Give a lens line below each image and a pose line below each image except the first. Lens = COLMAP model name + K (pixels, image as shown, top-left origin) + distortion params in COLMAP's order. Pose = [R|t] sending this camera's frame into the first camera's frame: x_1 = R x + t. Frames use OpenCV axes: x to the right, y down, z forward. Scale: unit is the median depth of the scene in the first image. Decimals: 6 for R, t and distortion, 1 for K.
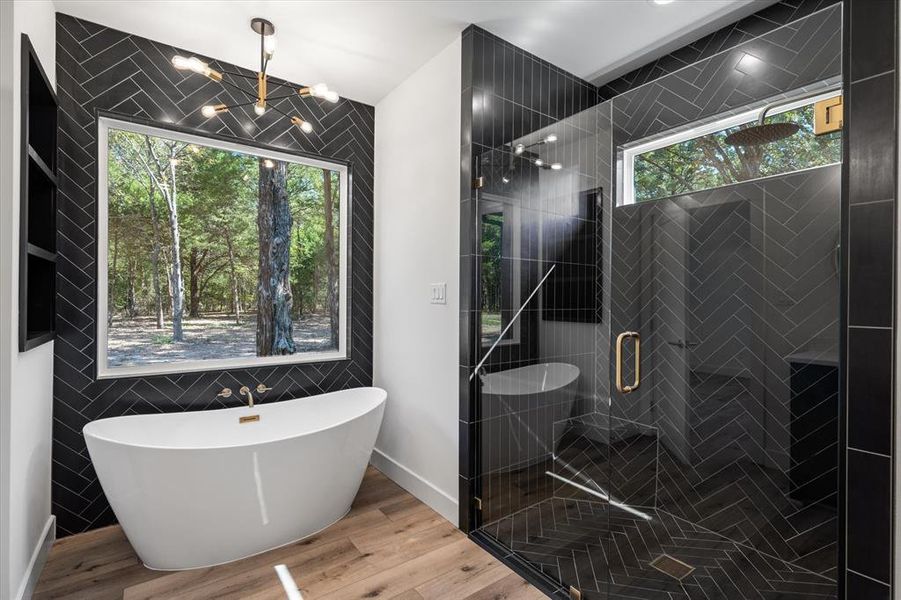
lens RADIAL K [[430.0, 0, 458.3], [0, 430.0, 298.9], [0, 0, 1]] dist [0.000639, 0.001337]
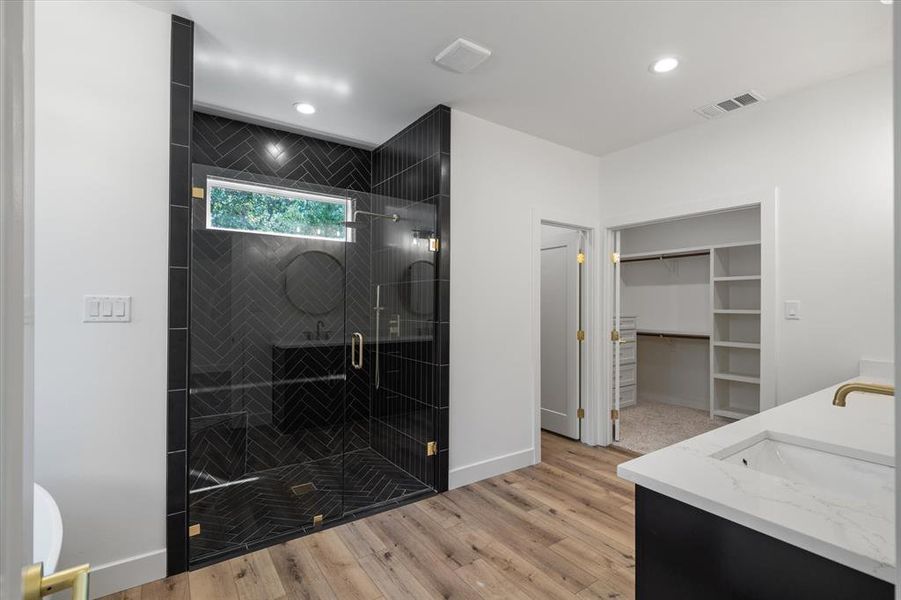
lens RADIAL K [[430.0, 0, 445.4], [0, 430.0, 303.1], [0, 0, 1]] dist [0.000639, 0.001337]
pose [[0.003384, 0.001645, 0.999993, -0.815740], [-0.007527, 0.999970, -0.001619, -0.025794], [-0.999966, -0.007522, 0.003396, 0.405286]]
